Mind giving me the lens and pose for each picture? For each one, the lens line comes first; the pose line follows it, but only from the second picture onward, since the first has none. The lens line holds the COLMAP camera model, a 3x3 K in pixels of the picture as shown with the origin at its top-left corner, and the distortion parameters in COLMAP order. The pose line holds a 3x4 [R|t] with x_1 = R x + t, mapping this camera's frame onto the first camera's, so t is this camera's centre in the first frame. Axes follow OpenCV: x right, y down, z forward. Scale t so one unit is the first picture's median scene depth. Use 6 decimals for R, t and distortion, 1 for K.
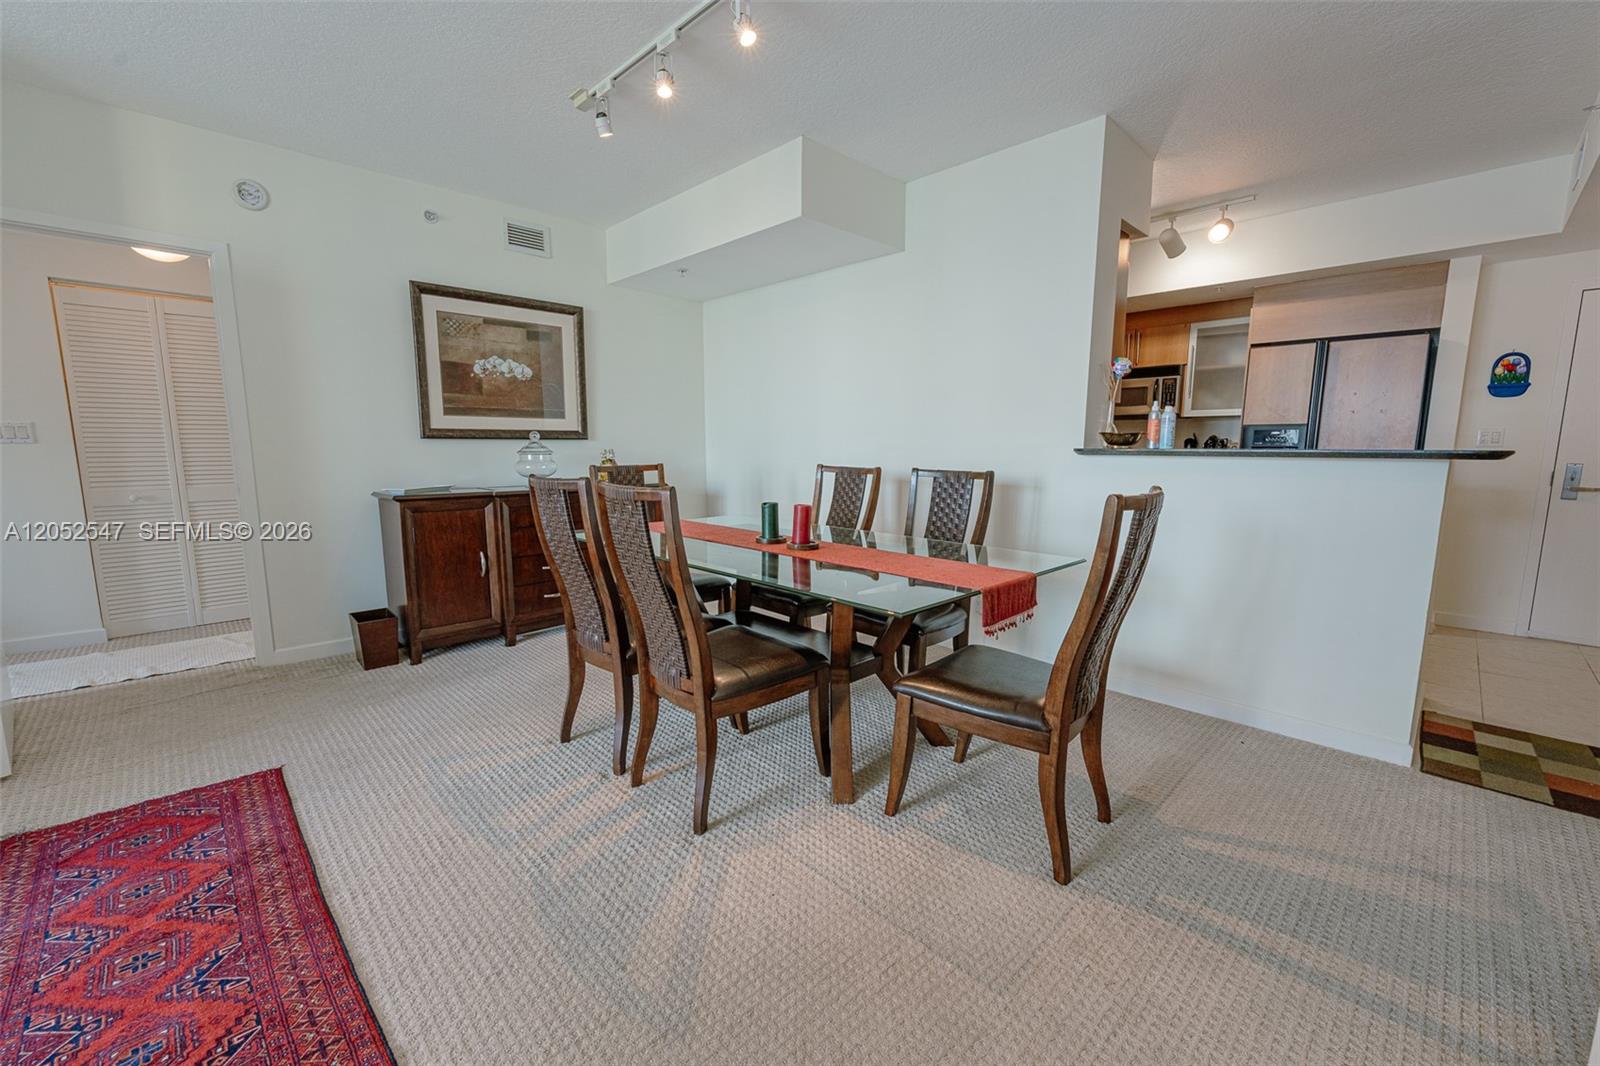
lens RADIAL K [[663.9, 0, 797.5], [0, 663.9, 533.8], [0, 0, 1]] dist [0.000856, 0.000212]
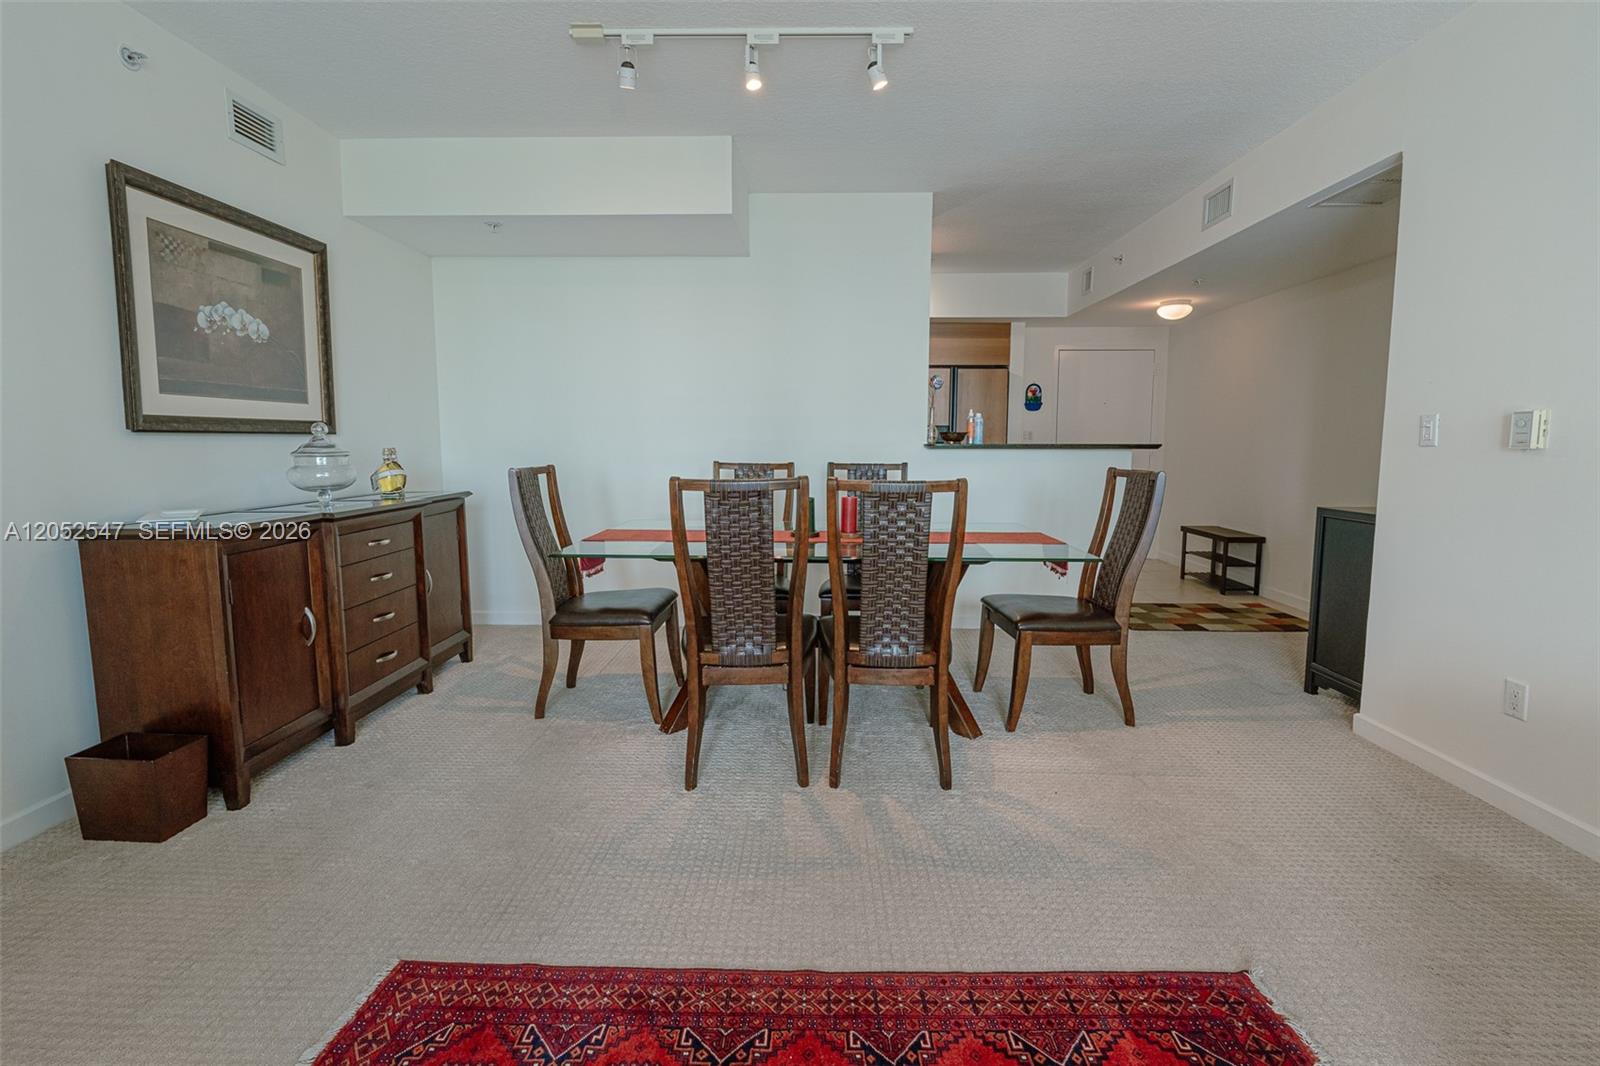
lens RADIAL K [[733.3, 0, 800.9], [0, 733.3, 513.6], [0, 0, 1]] dist [0.001320, 0.000267]
pose [[0.706227, -0.072861, 0.704227, -0.605291], [0.092030, 0.995698, 0.010727, -0.025933], [-0.701979, 0.057234, 0.709894, 0.138561]]
